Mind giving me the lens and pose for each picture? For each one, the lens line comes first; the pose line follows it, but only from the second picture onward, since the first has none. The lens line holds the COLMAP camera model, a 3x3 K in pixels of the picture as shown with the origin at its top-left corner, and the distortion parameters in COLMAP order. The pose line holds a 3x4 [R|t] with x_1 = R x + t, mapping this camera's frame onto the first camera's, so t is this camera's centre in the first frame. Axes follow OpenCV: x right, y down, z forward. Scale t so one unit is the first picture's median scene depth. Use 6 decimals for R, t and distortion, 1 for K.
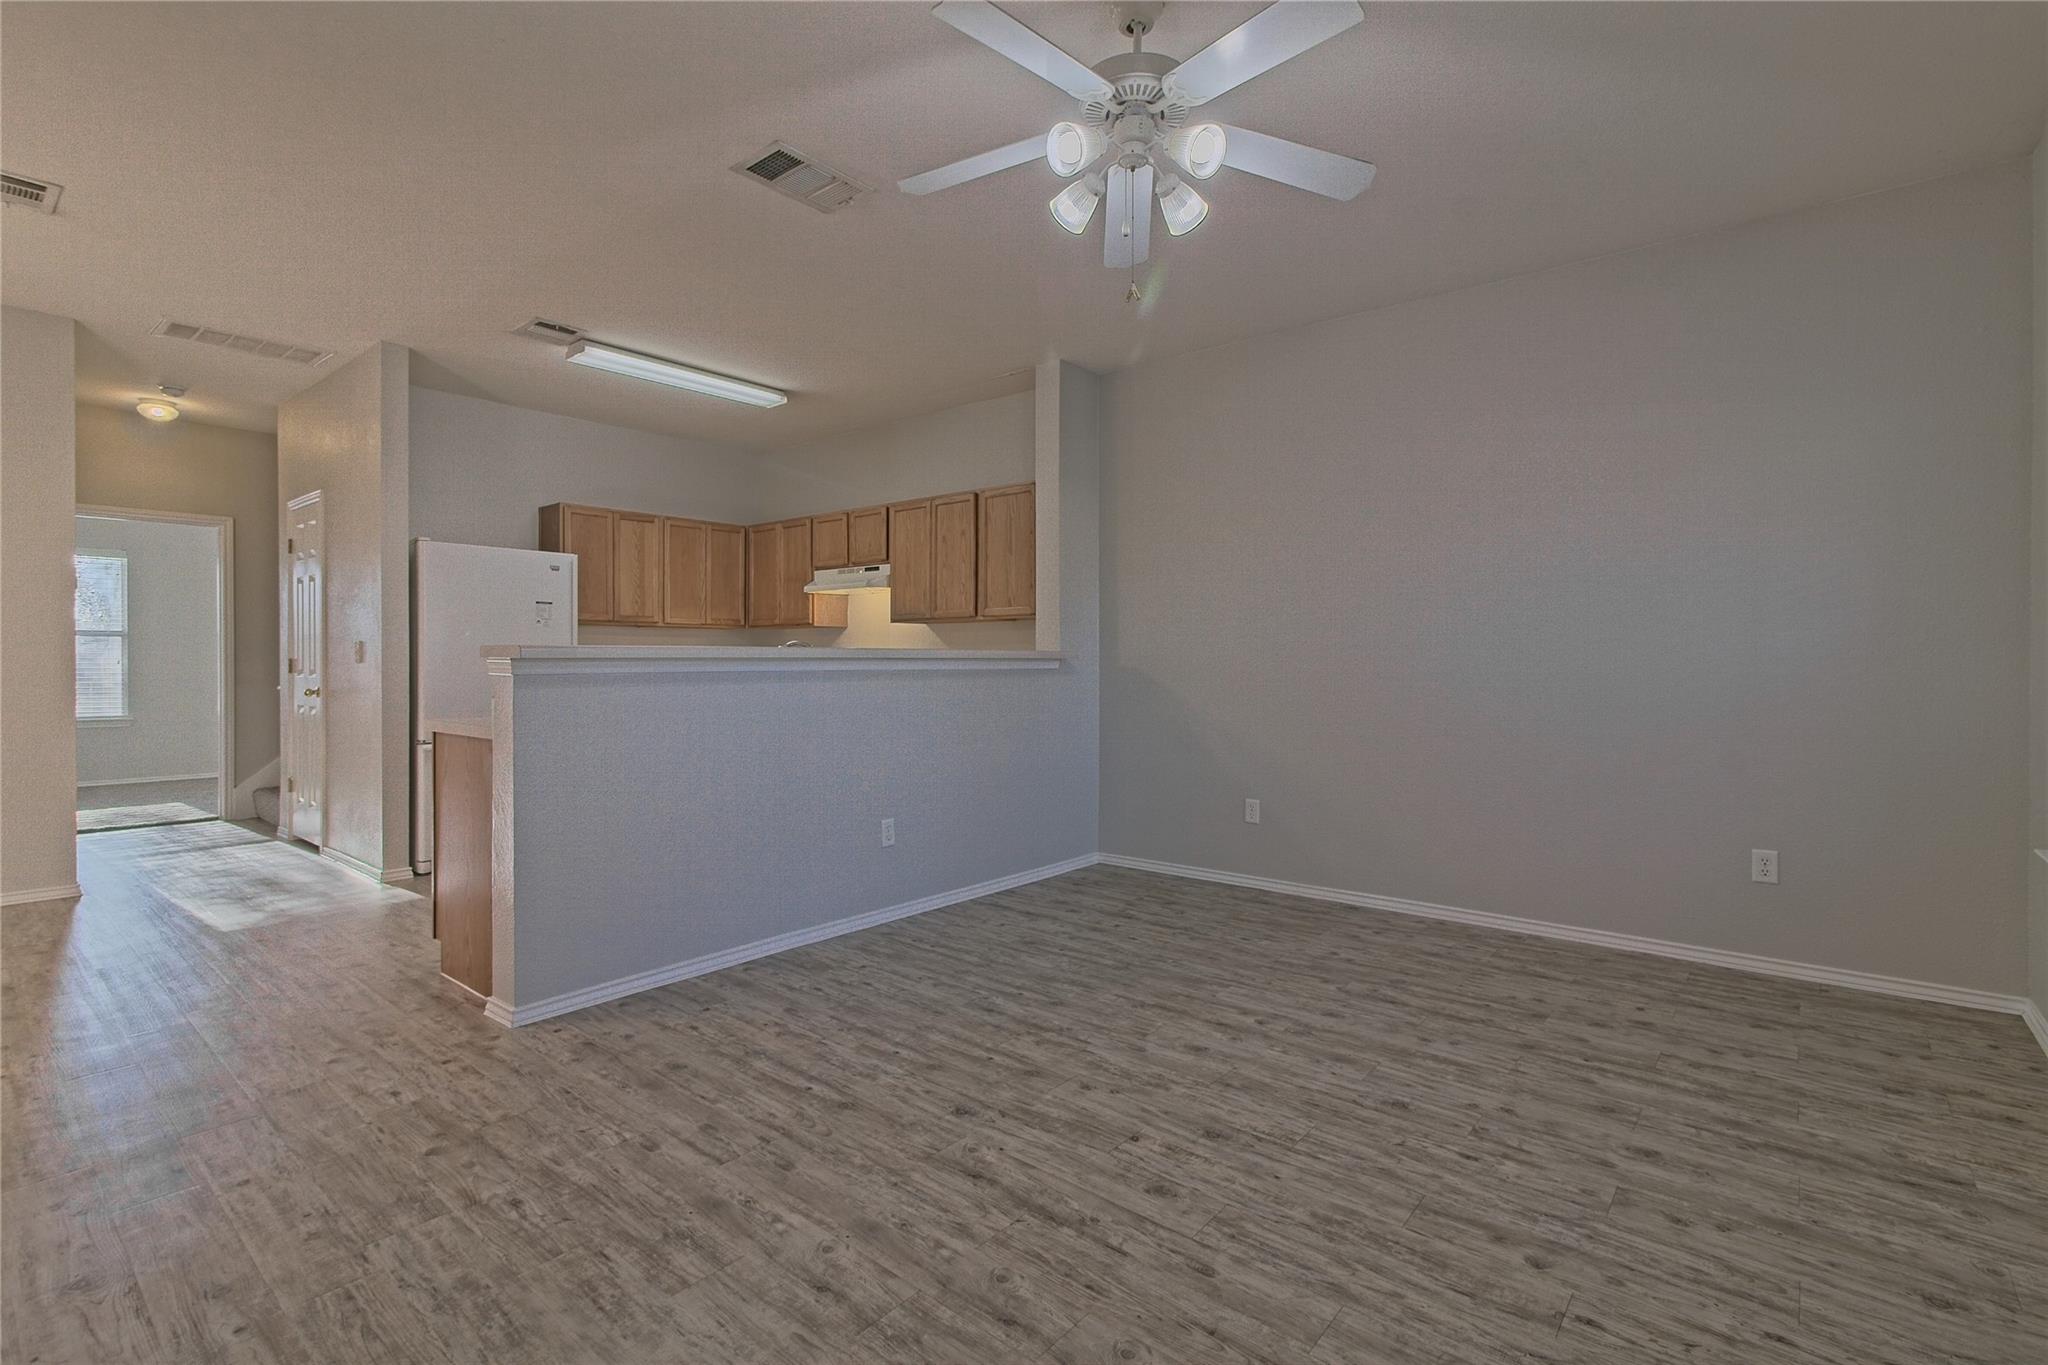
lens RADIAL K [[951.3, 0, 1012.5], [0, 951.3, 674.8], [0, 0, 1]] dist [-0.012355, 0.007315]
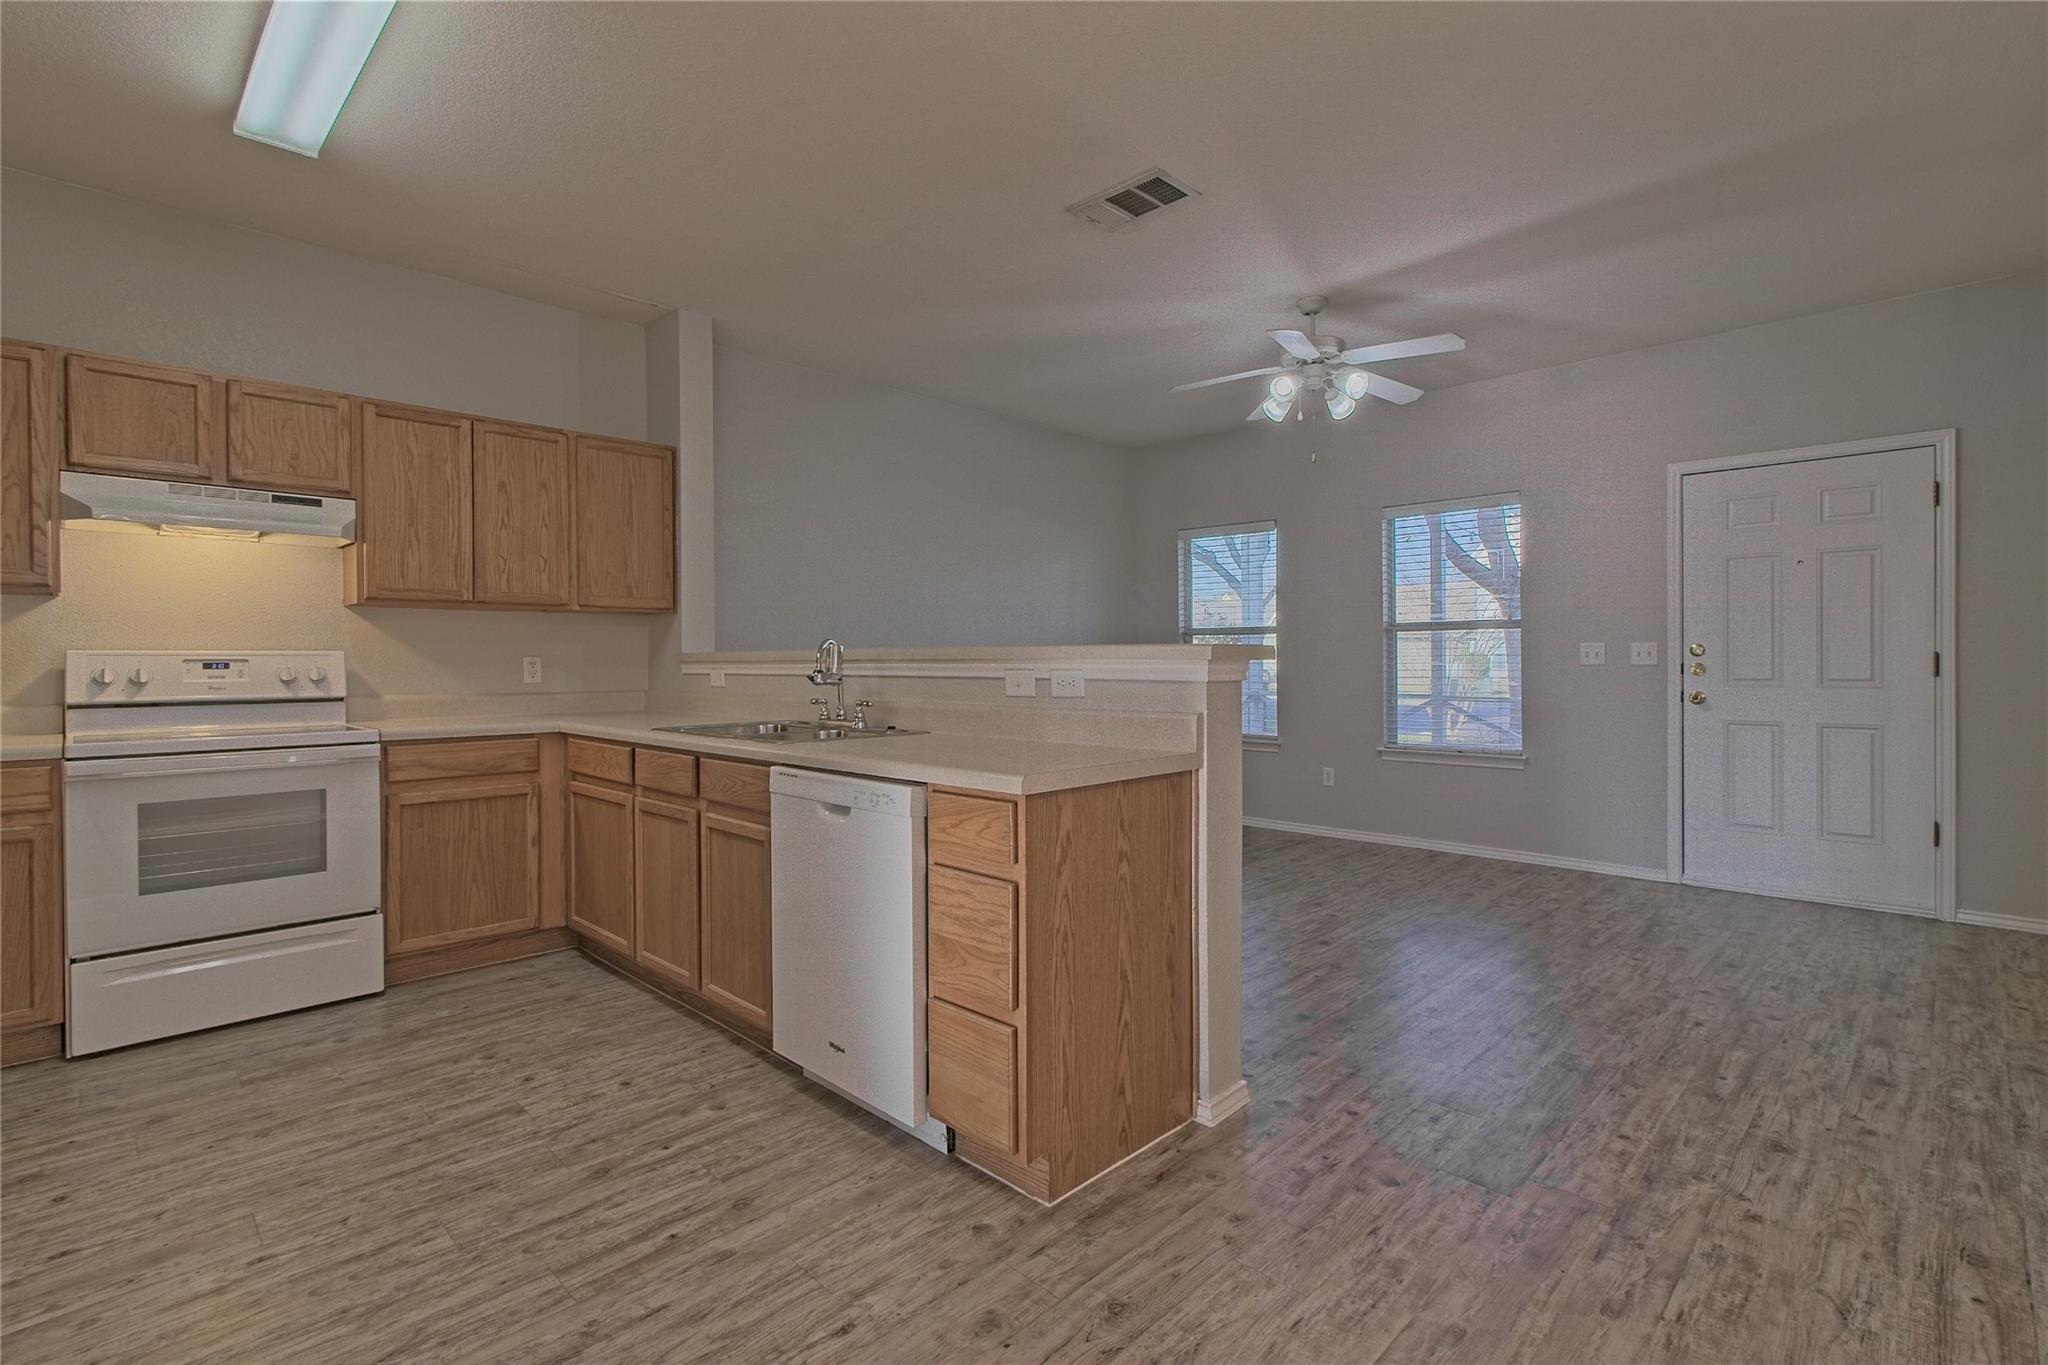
lens RADIAL K [[947.1, 0, 1014.7], [0, 947.1, 669.9], [0, 0, 1]] dist [-0.019476, 0.016952]
pose [[0.080503, -0.011974, 0.996682, -1.584596], [0.019014, 0.999764, 0.010475, -0.027651], [-0.996573, 0.018107, 0.080712, 1.302405]]
